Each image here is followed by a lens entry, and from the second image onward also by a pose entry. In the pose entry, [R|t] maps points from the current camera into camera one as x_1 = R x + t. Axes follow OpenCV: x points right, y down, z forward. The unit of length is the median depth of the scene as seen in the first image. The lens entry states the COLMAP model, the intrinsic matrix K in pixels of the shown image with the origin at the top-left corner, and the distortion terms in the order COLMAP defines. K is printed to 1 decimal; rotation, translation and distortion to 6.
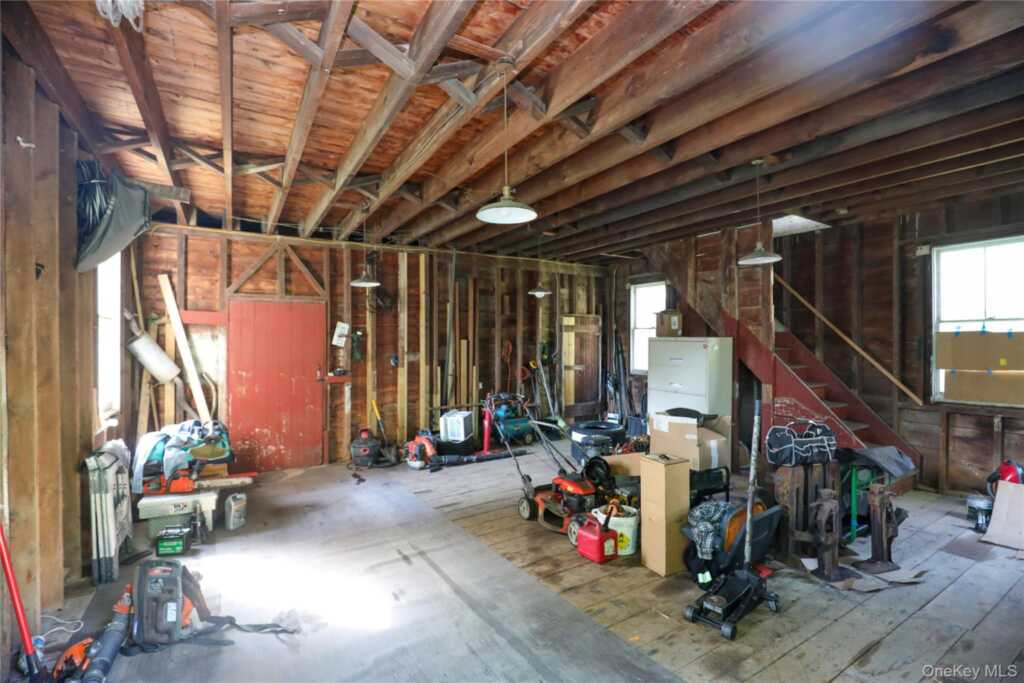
lens RADIAL K [[468.4, 0, 507.8], [0, 468.4, 345.5], [0, 0, 1]] dist [-0.034211, 0.006073]
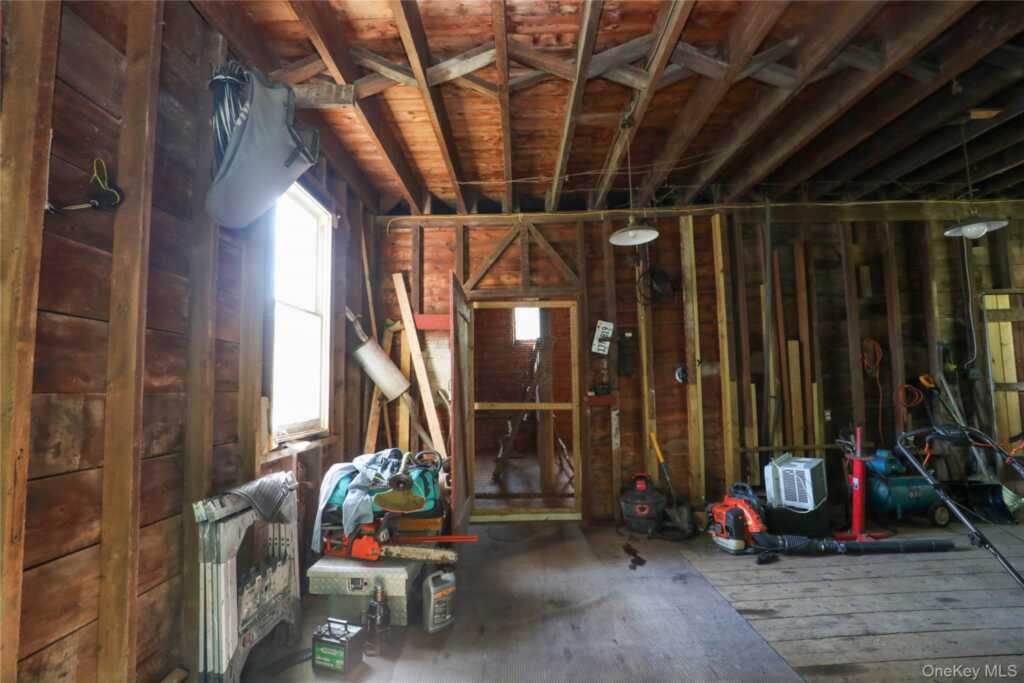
lens RADIAL K [[468.4, 0, 507.8], [0, 468.4, 345.5], [0, 0, 1]] dist [-0.034211, 0.006073]
pose [[0.845015, -0.056054, -0.531796, -0.102903], [0.016450, 0.996745, -0.078924, 0.043121], [0.534489, 0.057944, 0.843187, 0.325747]]
